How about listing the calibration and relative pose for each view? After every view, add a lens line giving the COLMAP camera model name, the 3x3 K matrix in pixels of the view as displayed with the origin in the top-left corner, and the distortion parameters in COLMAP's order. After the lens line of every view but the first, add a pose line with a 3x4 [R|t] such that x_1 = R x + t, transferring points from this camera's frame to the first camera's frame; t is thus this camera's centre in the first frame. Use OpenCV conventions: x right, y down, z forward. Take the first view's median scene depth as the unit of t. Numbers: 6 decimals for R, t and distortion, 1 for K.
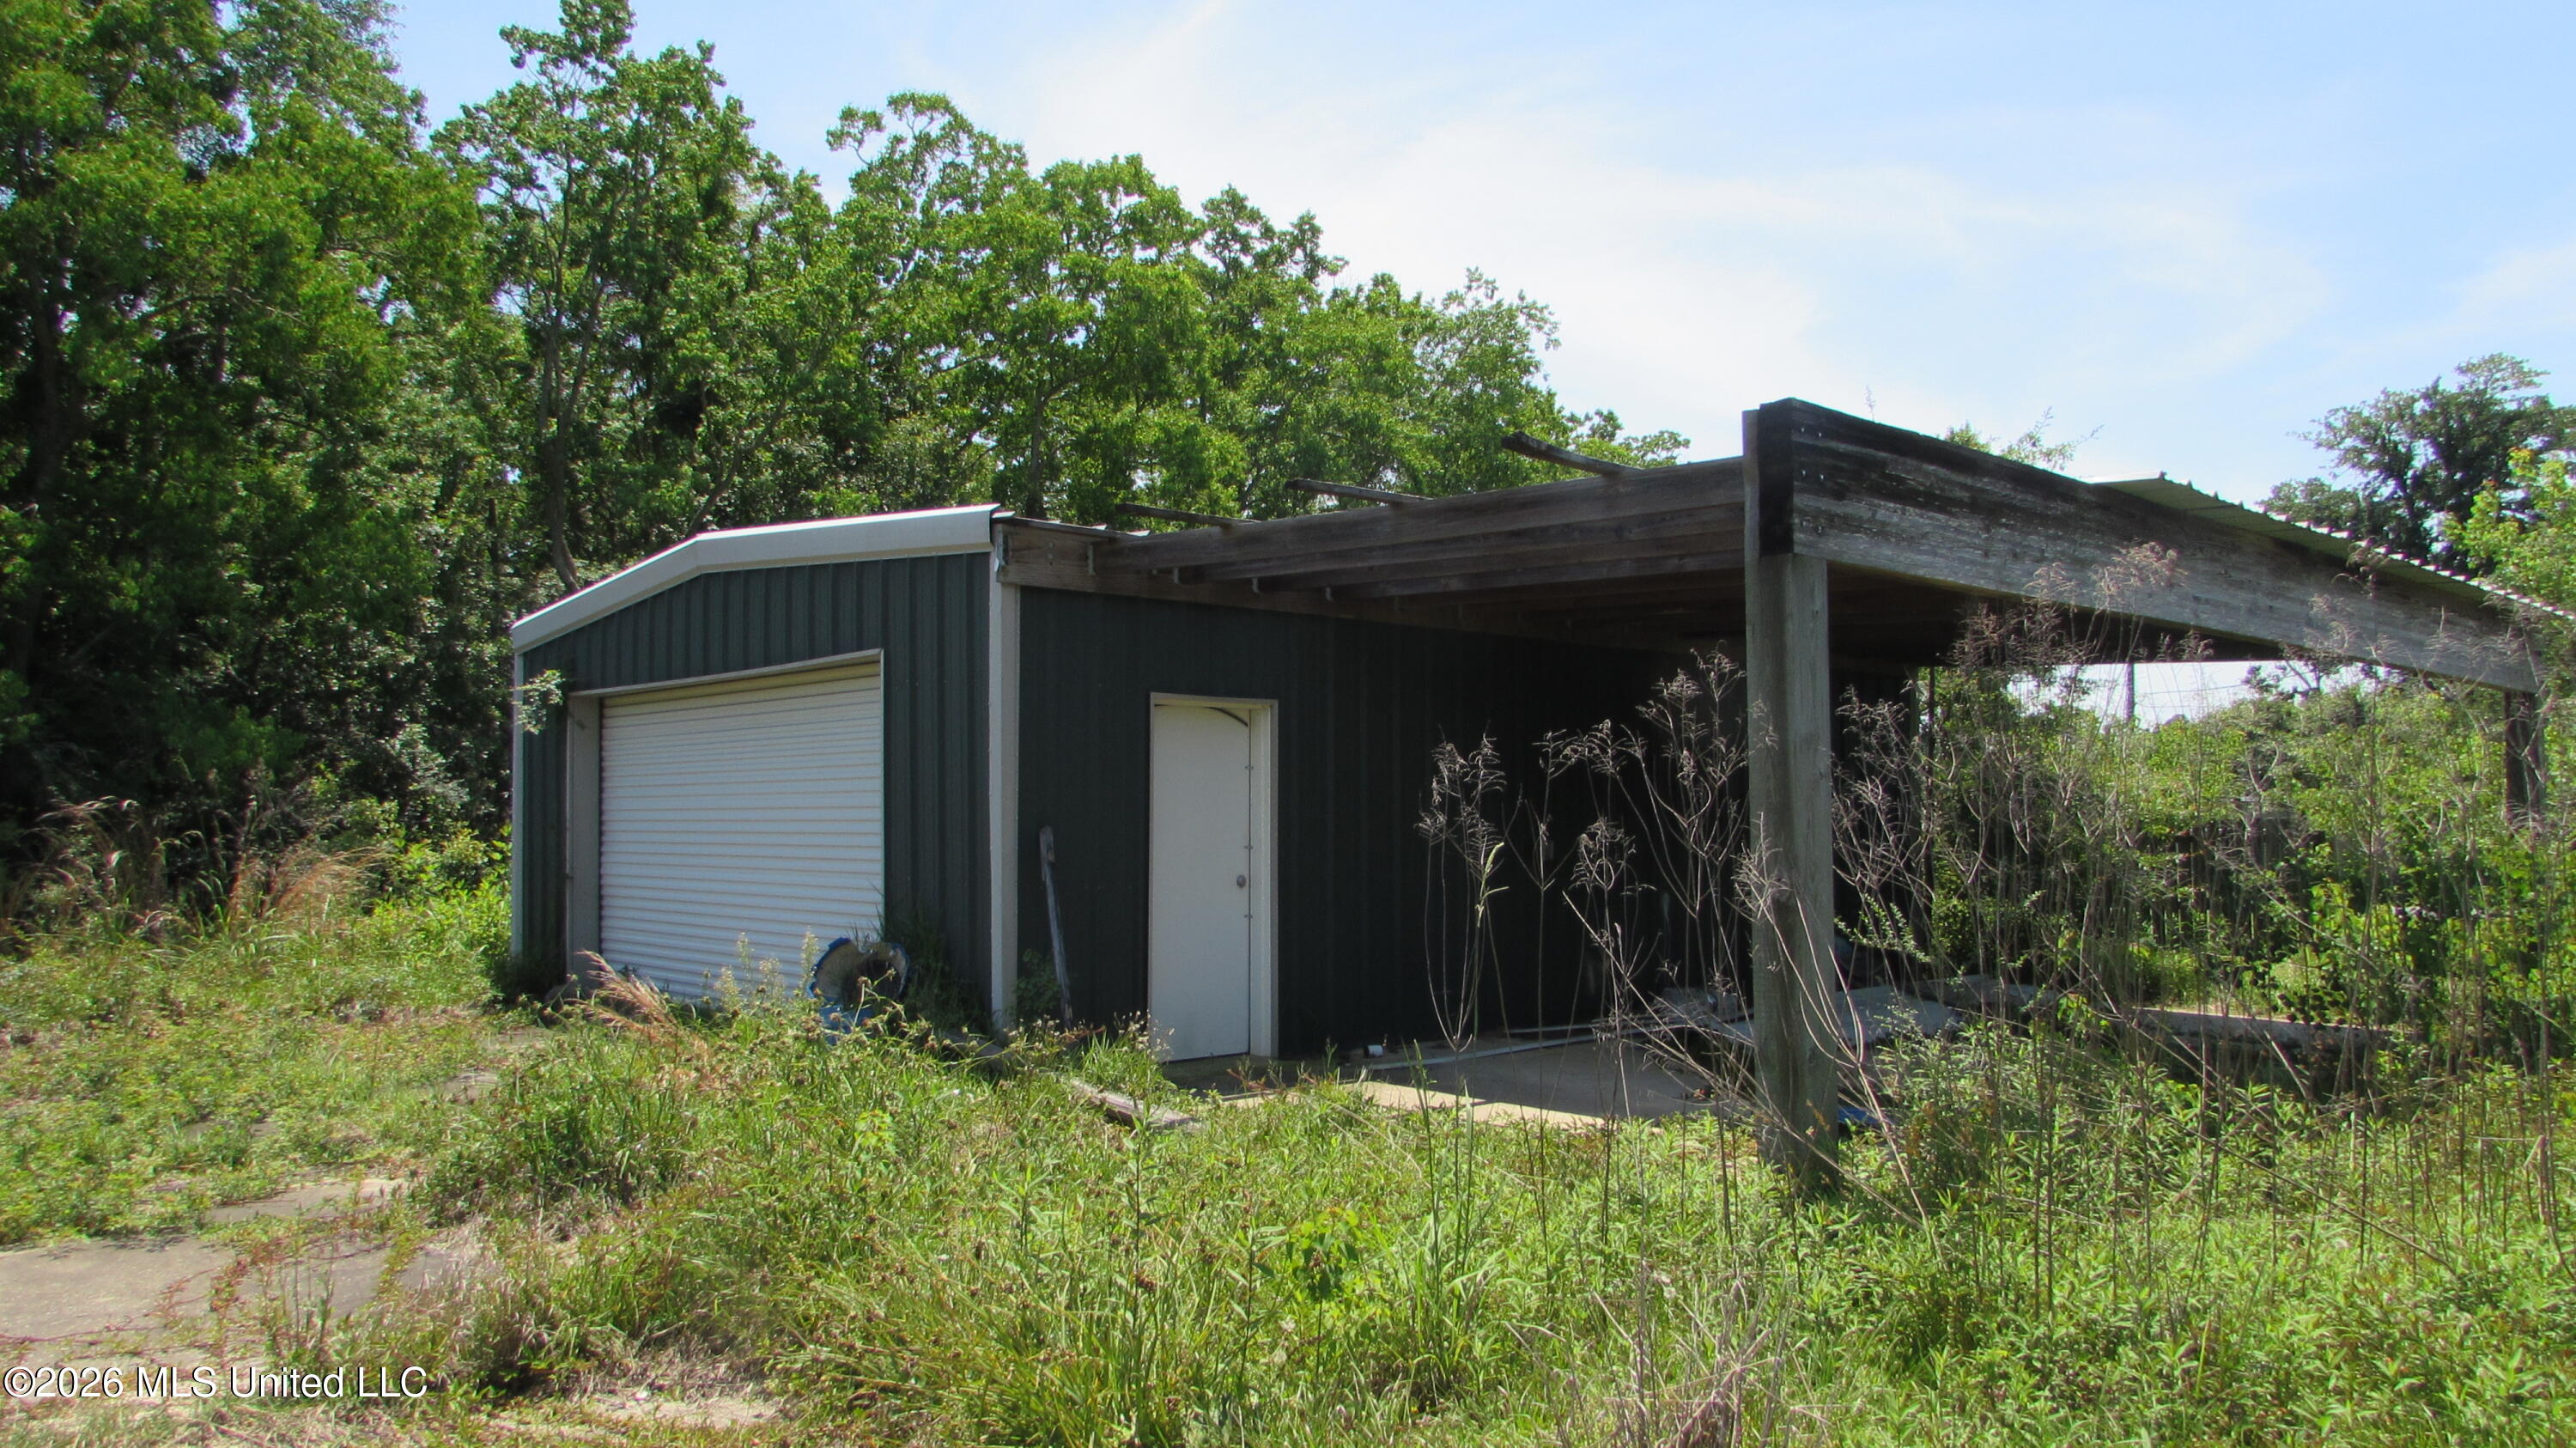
lens RADIAL K [[1815.0, 0, 1281.4], [0, 1815.0, 725.9], [0, 0, 1]] dist [-0.004486, -0.000120]
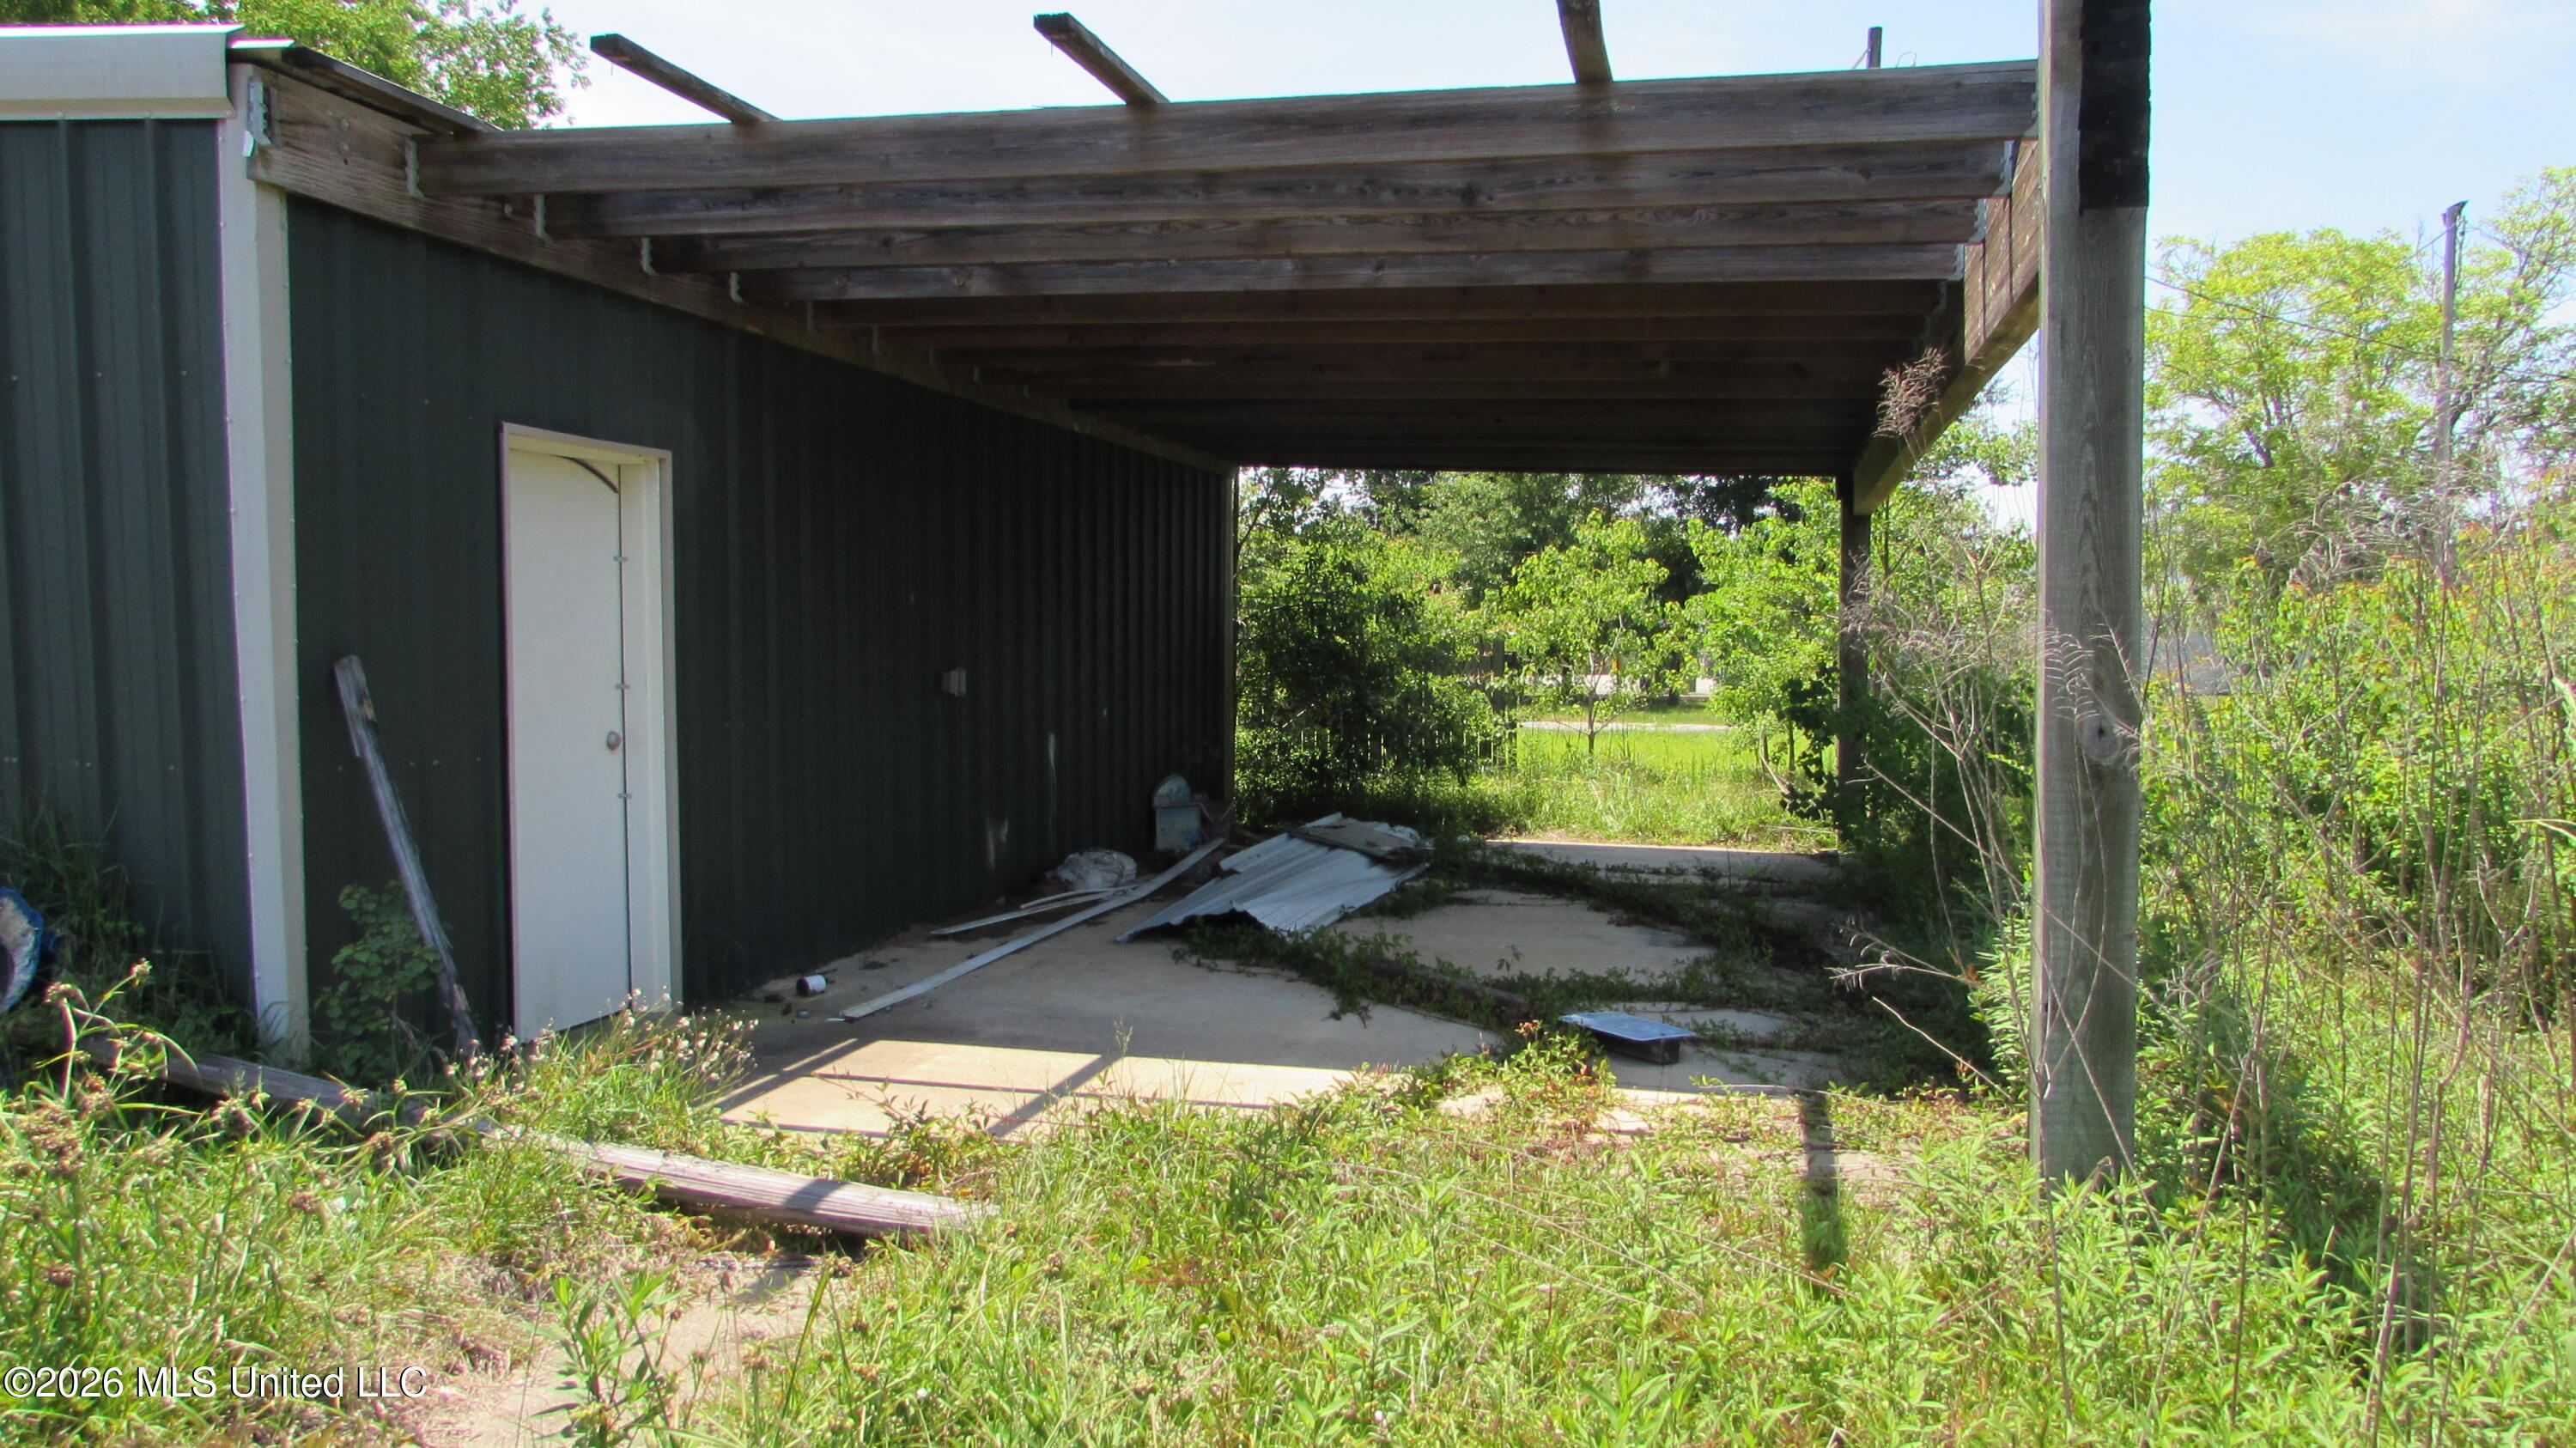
lens RADIAL K [[1815.0, 0, 1298.7], [0, 1815.0, 720.4], [0, 0, 1]] dist [-0.004486, -0.000120]
pose [[0.837375, -0.028774, 0.545871, -0.166301], [-0.023168, 0.995848, 0.088033, 0.018046], [-0.546138, -0.086363, 0.833232, 0.348196]]
